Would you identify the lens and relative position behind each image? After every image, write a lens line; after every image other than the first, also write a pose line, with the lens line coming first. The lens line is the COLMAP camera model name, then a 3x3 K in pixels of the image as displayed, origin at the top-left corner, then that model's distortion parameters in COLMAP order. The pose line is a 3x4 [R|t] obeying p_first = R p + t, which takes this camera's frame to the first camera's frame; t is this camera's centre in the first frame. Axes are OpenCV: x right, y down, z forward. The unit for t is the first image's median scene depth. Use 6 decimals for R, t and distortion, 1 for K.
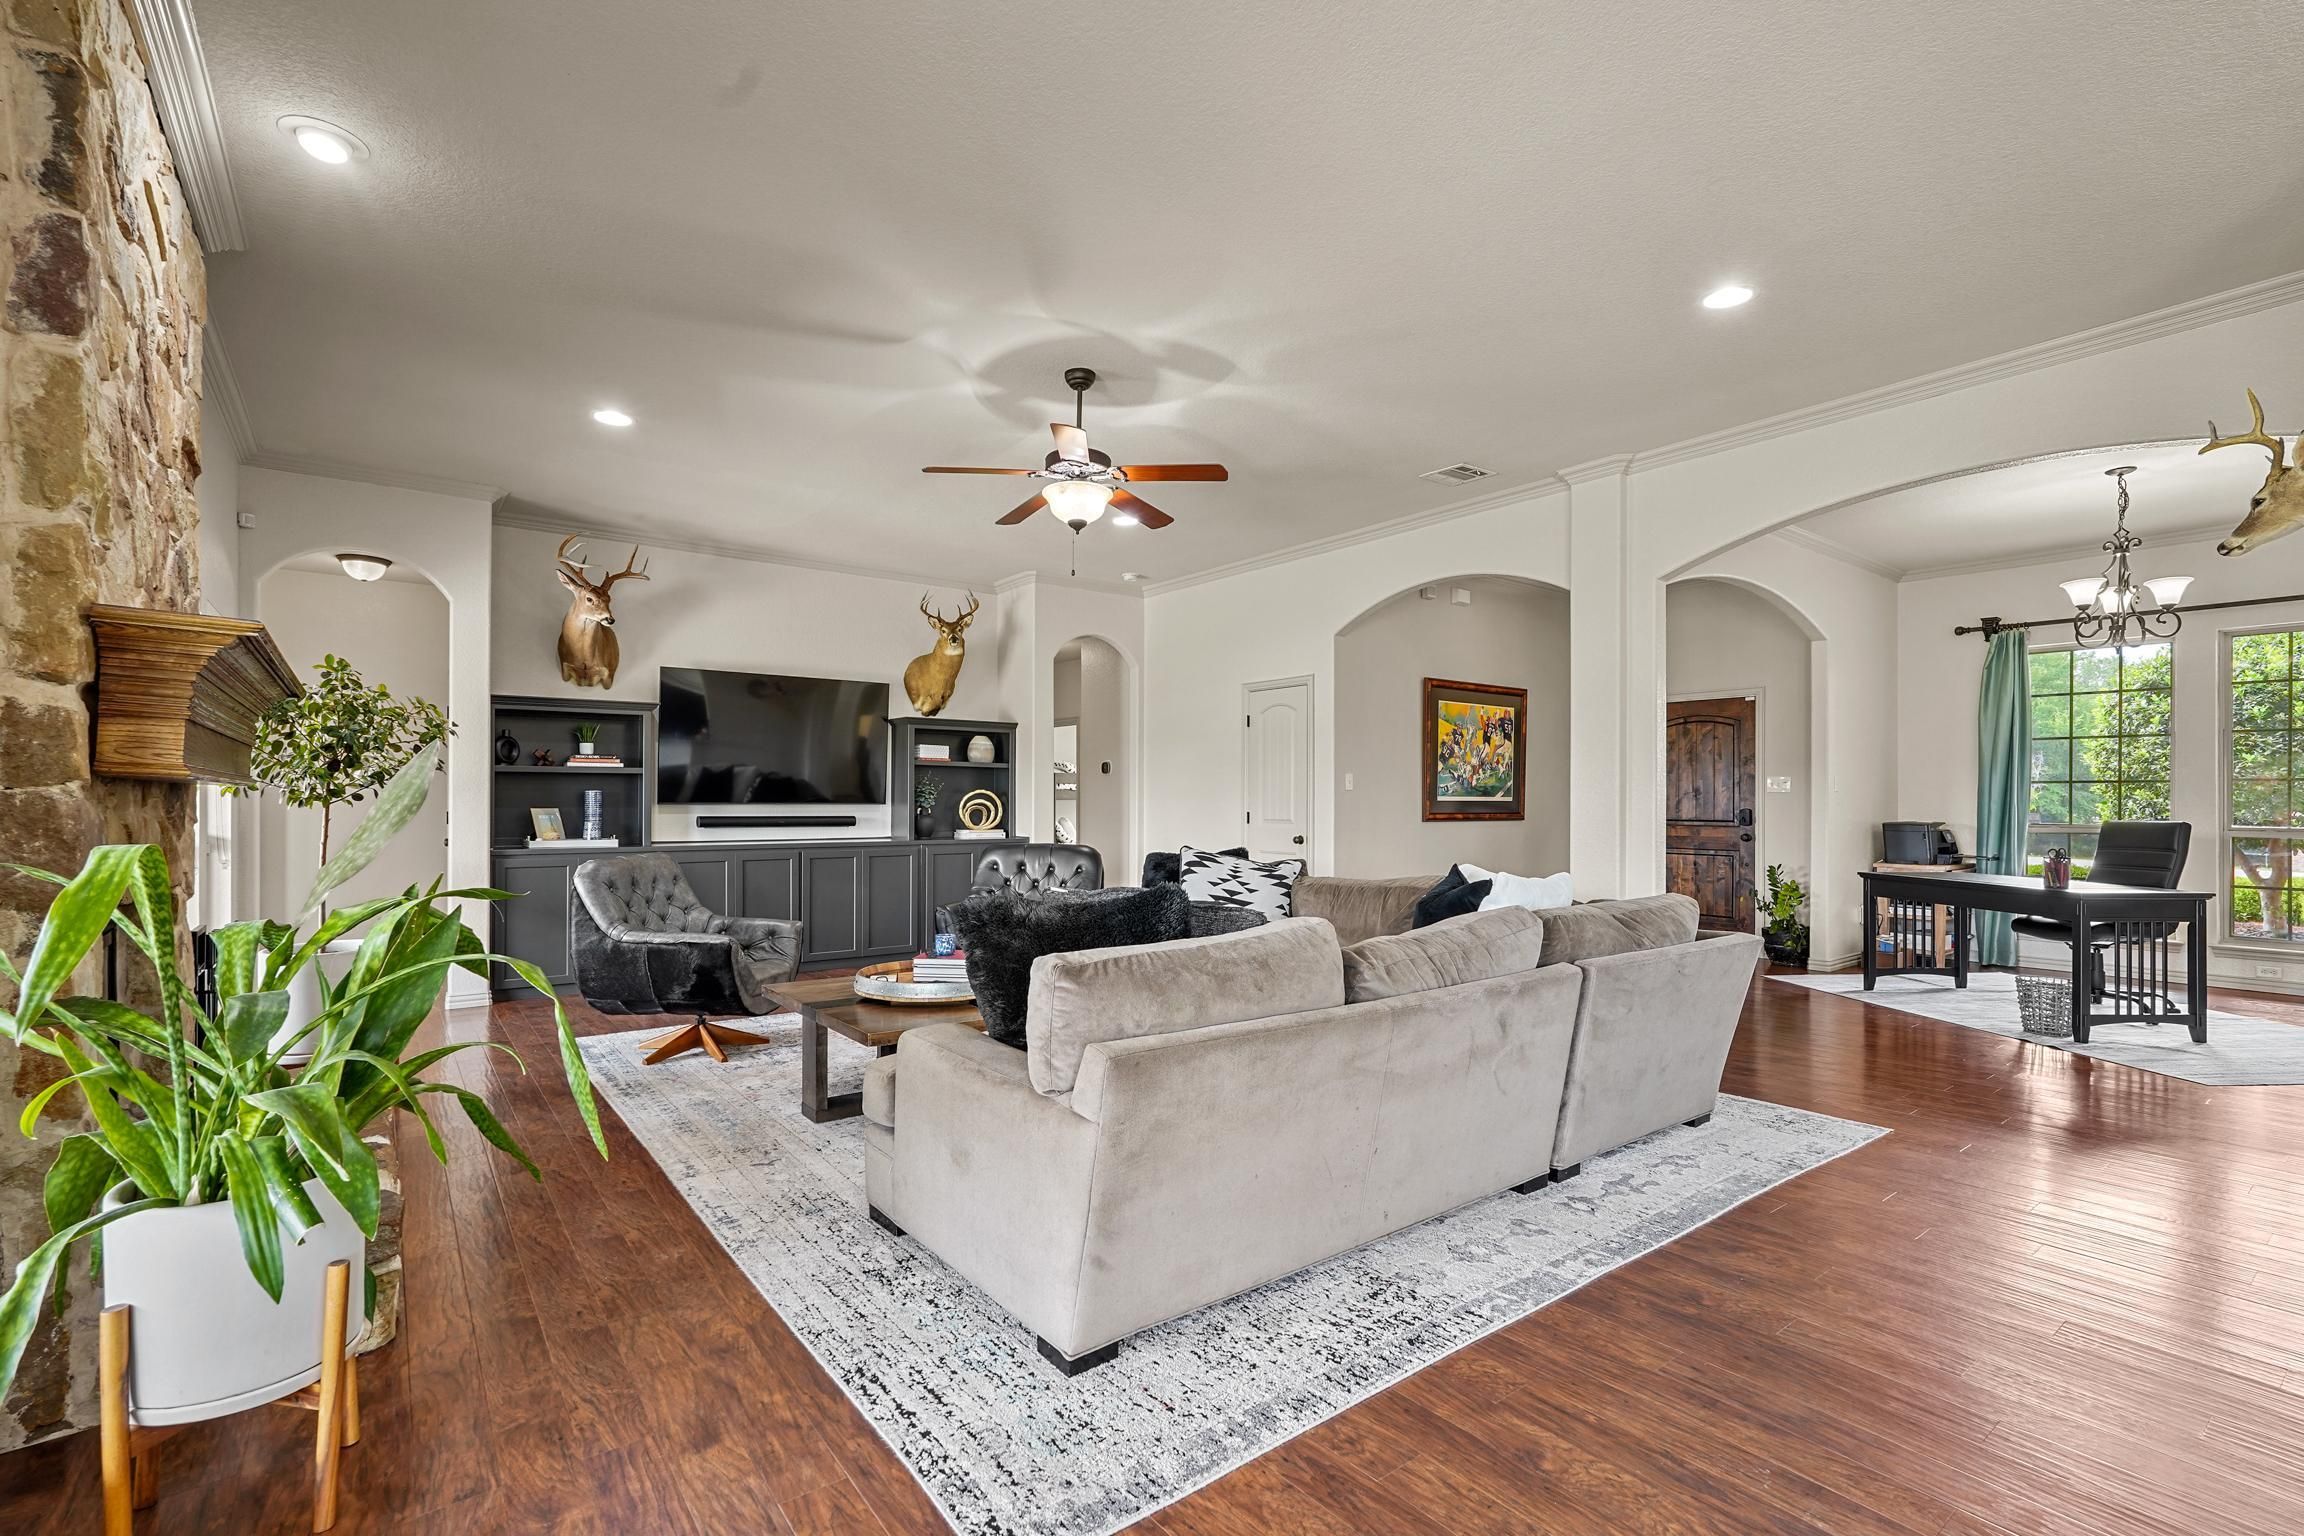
lens RADIAL K [[1026.3, 0, 1148.9], [0, 1026.3, 788.9], [0, 0, 1]] dist [-0.003486, 0.001529]
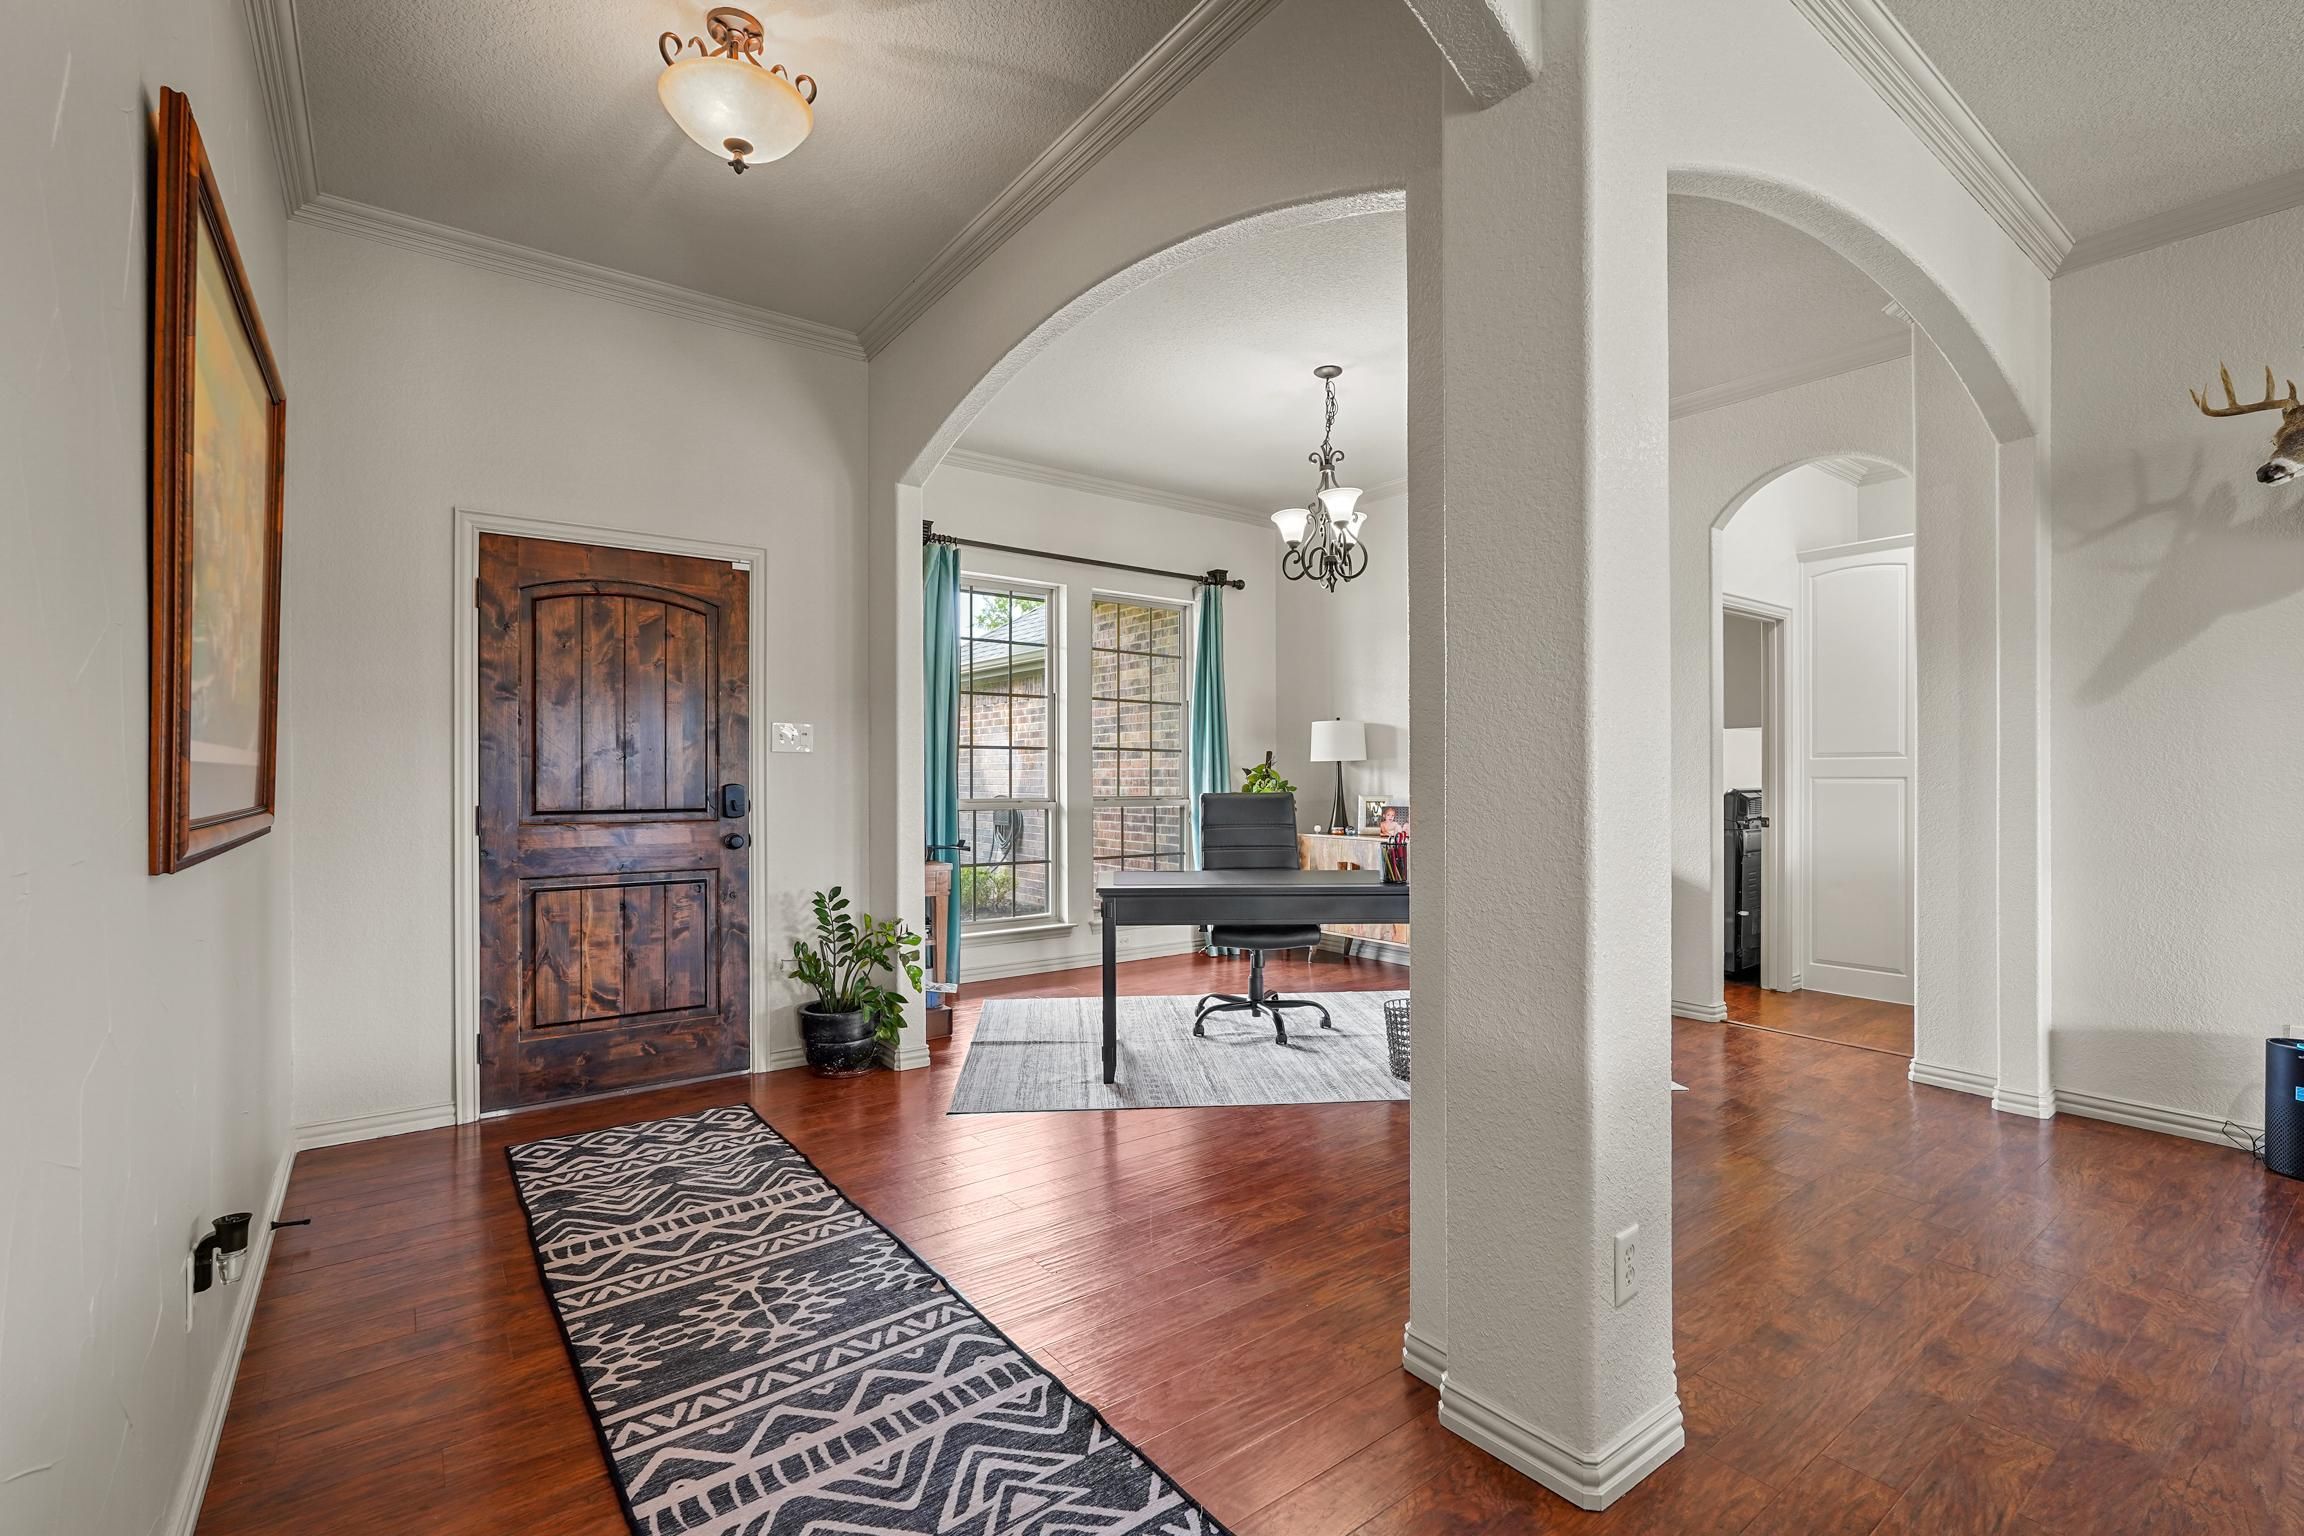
lens RADIAL K [[1019.2, 0, 1152.8], [0, 1019.2, 770.3], [0, 0, 1]] dist [-0.002470, 0.000526]
pose [[0.013877, -0.005061, 0.999891, 0.085244], [-0.014499, 0.999881, 0.005262, 0.007140], [-0.999799, -0.014570, 0.013802, 0.786739]]
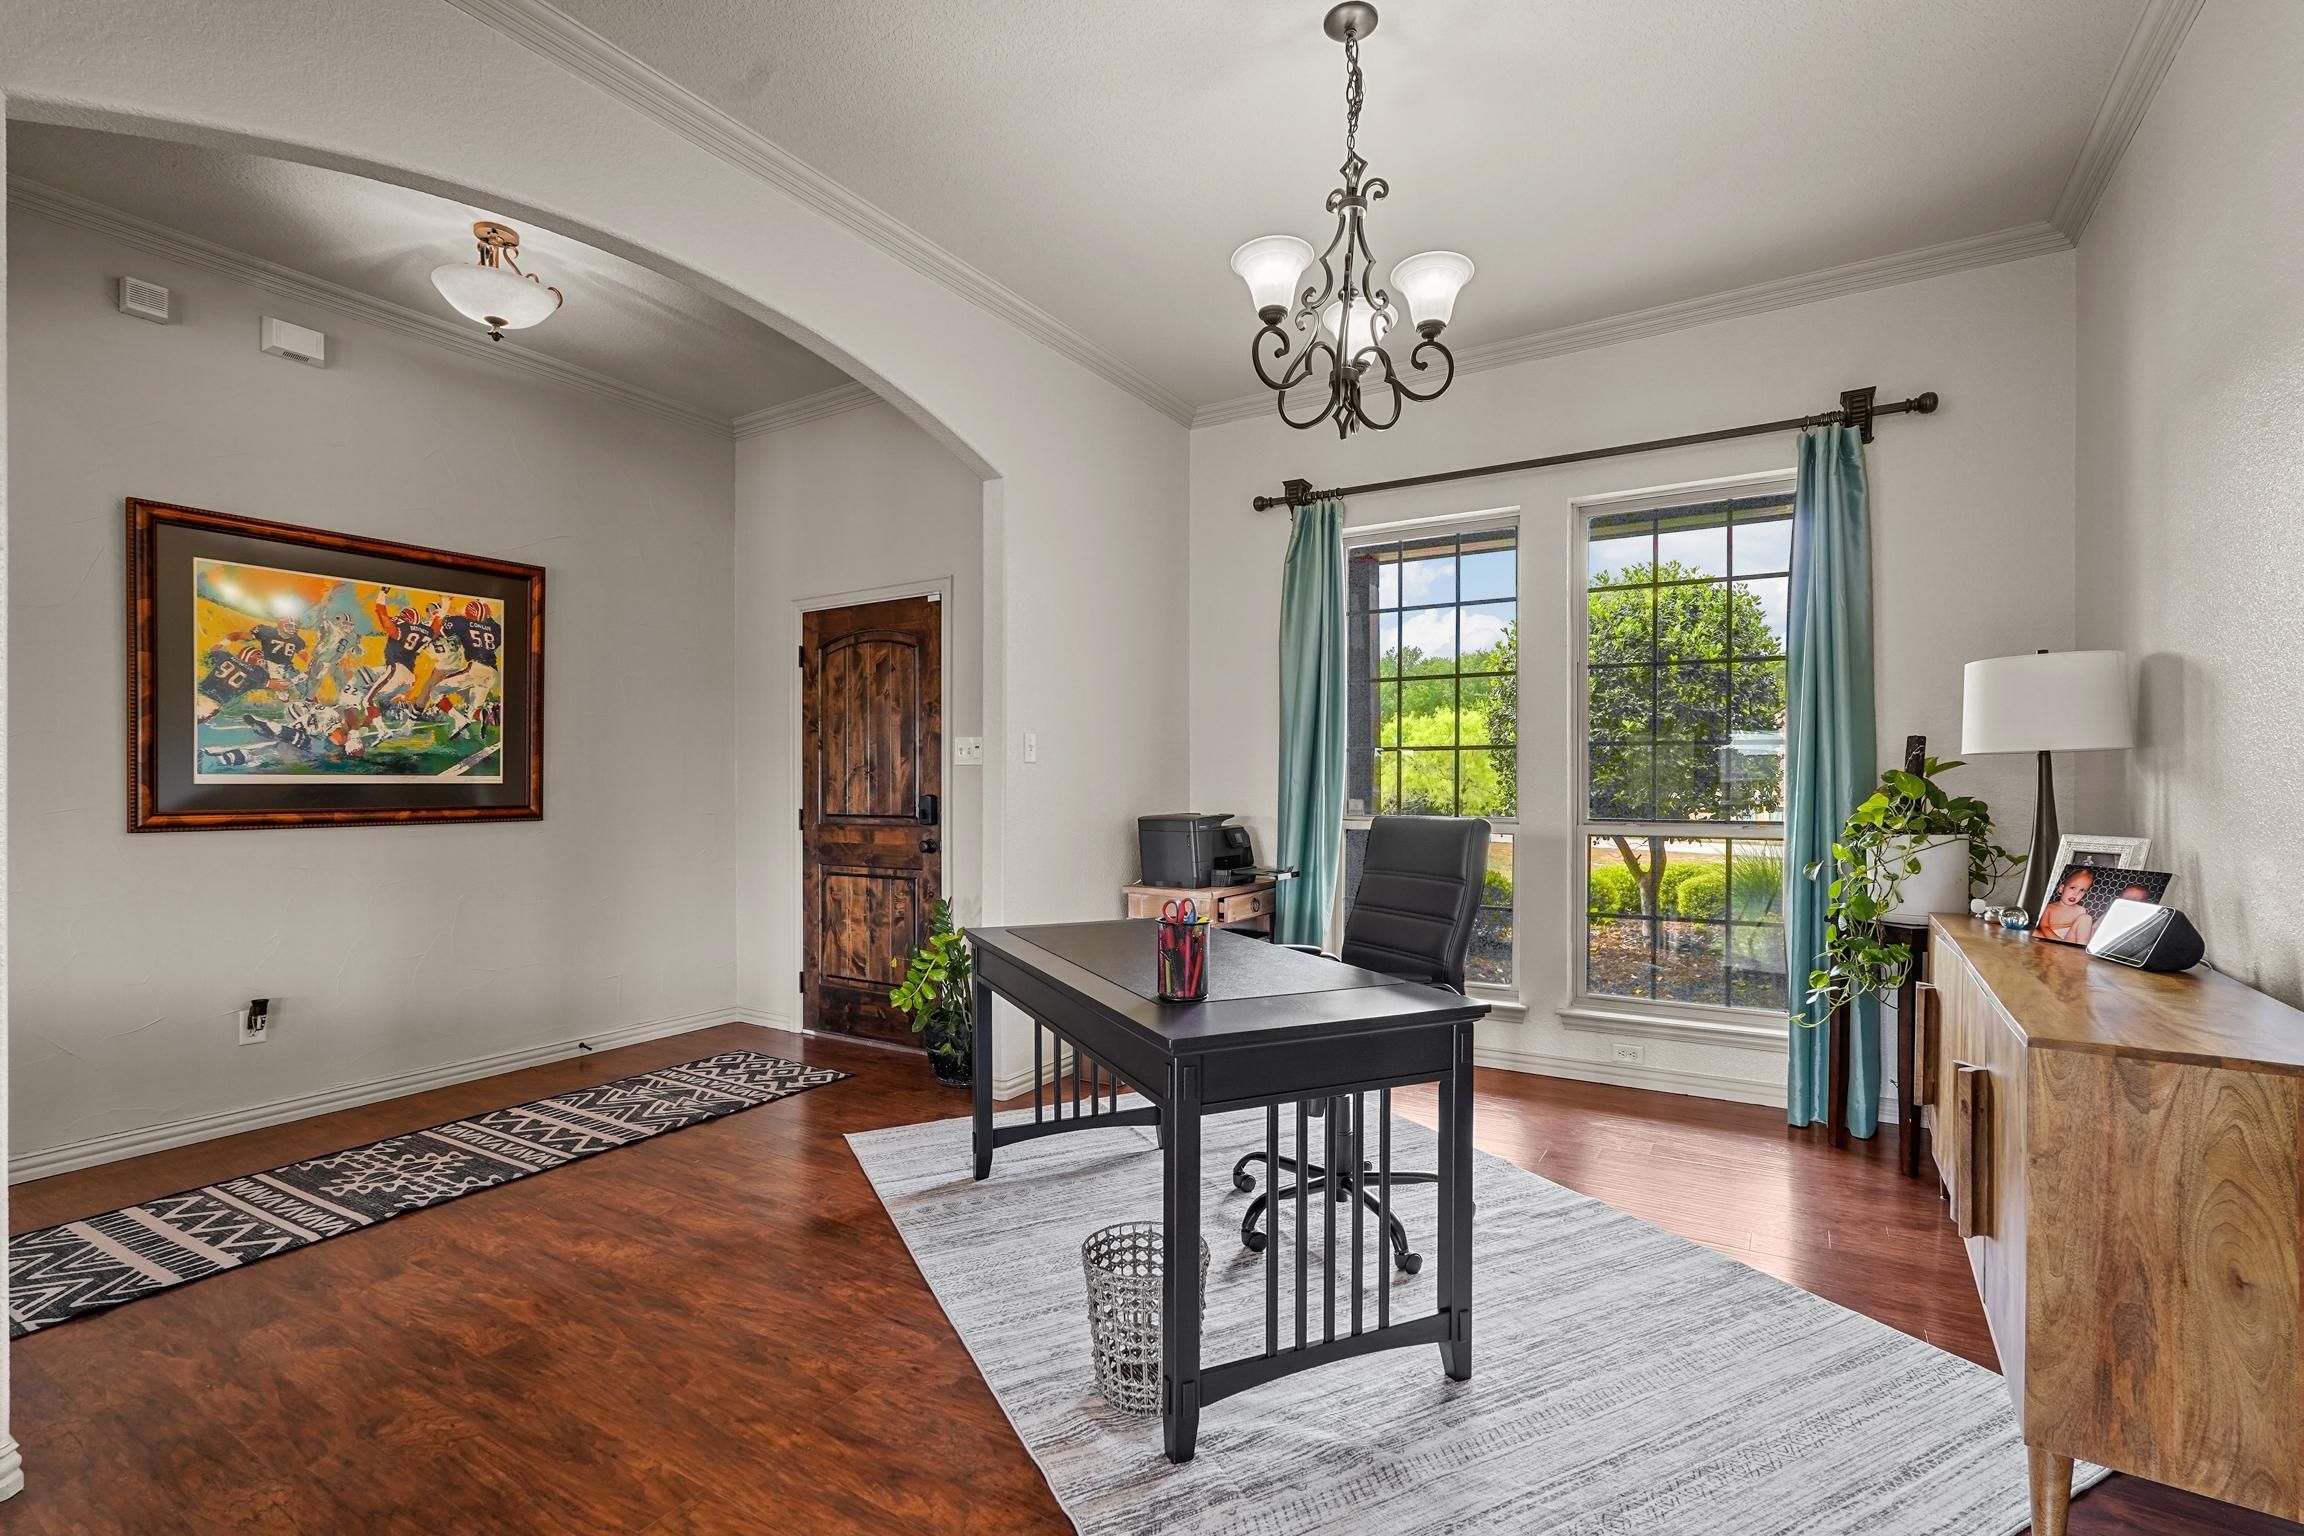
lens RADIAL K [[1026.3, 0, 1148.9], [0, 1026.3, 788.9], [0, 0, 1]] dist [-0.003486, 0.001529]
pose [[0.934861, -0.008460, 0.354912, 0.495637], [0.001960, 0.999824, 0.018672, 0.005870], [-0.355007, -0.016760, 0.934713, 0.431487]]
